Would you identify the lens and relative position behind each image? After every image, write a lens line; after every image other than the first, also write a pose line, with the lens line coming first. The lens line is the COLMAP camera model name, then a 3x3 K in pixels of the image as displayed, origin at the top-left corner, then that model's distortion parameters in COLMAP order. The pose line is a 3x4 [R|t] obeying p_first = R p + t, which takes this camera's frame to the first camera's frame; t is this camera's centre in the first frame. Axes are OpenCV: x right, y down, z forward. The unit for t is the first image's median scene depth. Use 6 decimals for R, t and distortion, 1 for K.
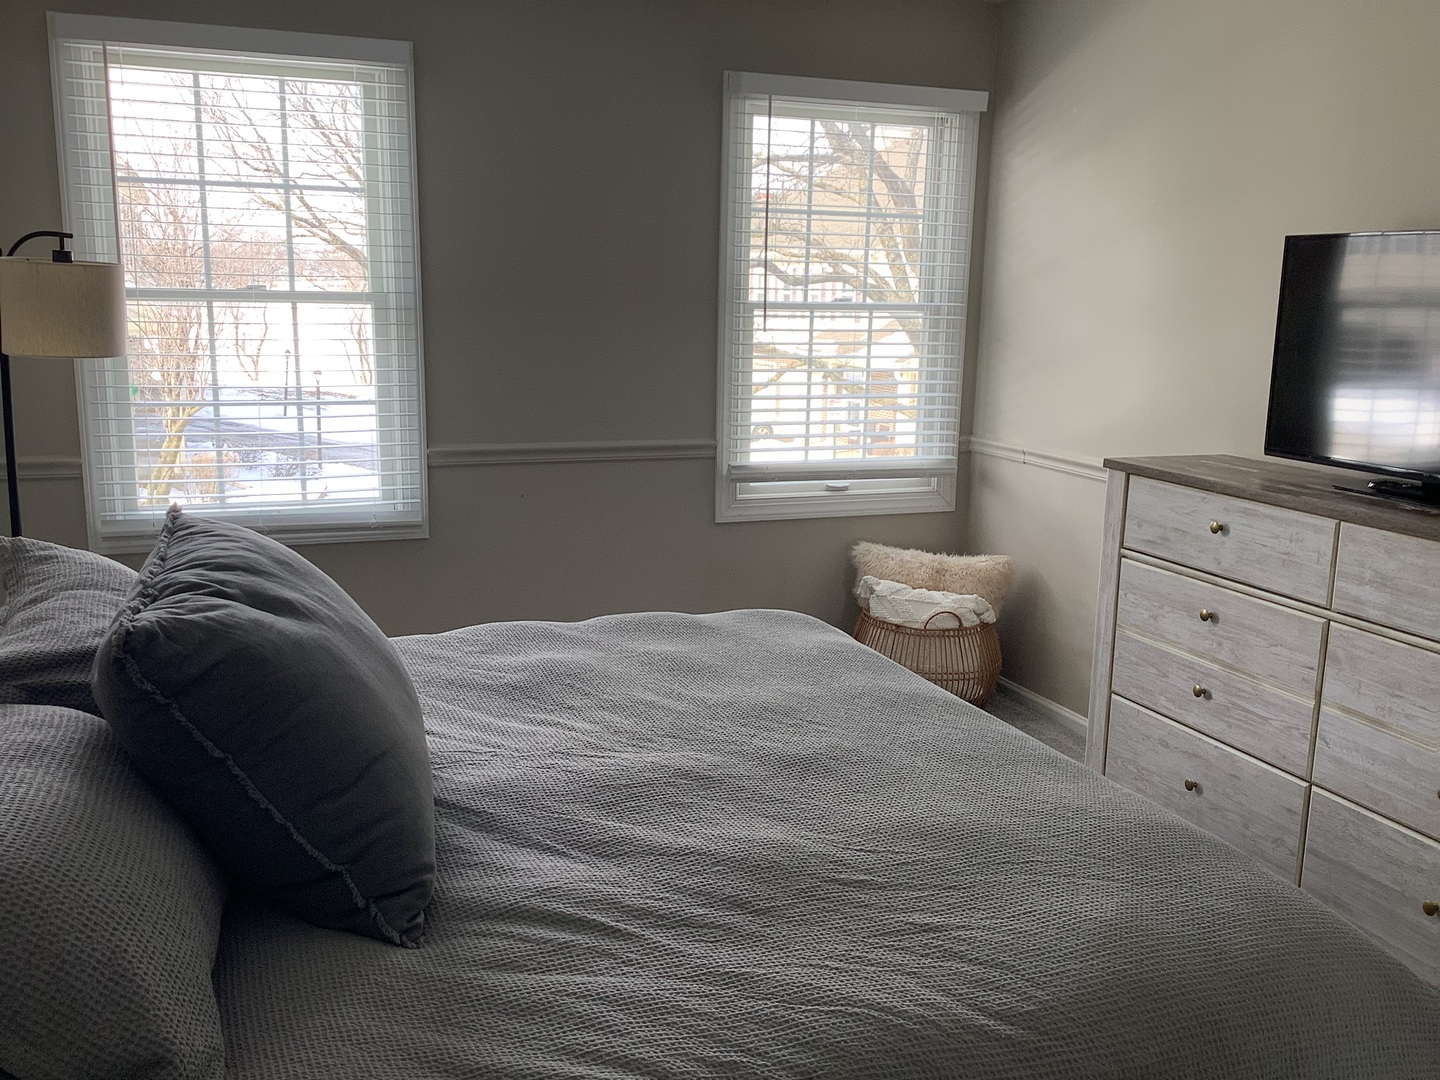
lens RADIAL K [[1298.5, 0, 724.6], [0, 1298.5, 542.0], [0, 0, 1]] dist [0.114570, -0.159968]
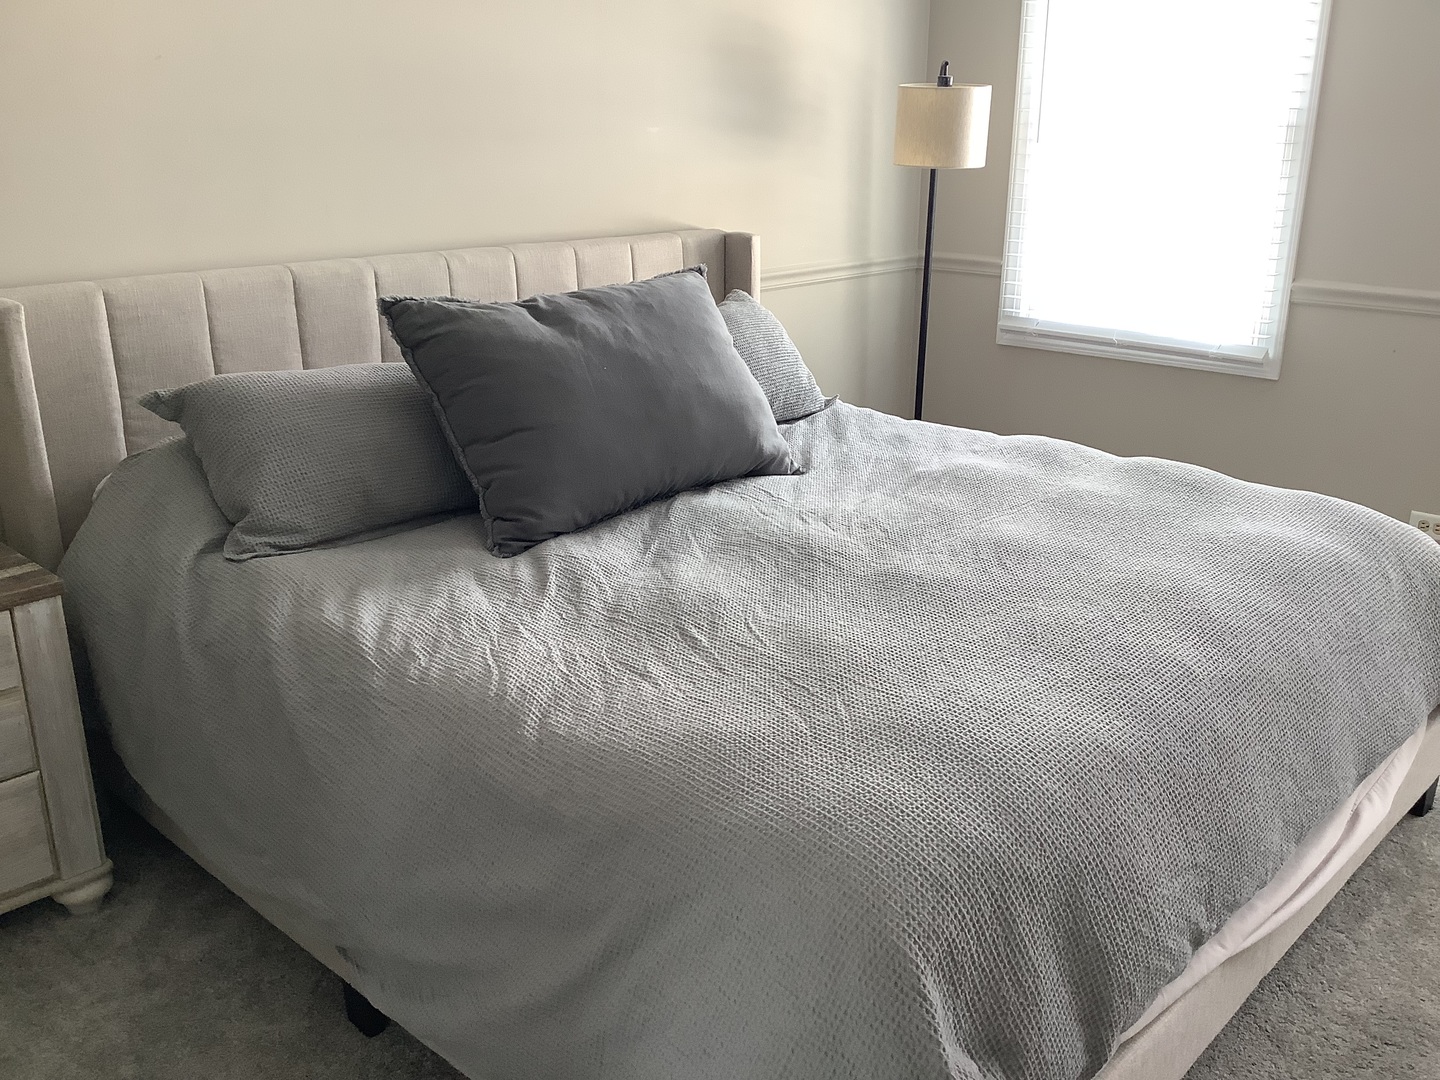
lens RADIAL K [[1298.5, 0, 725.9], [0, 1298.5, 534.5], [0, 0, 1]] dist [0.114570, -0.159968]
pose [[0.426043, 0.263922, -0.865351, 0.907617], [-0.171761, 0.962703, 0.209049, -0.052435], [0.888248, 0.059569, 0.455485, 0.448930]]
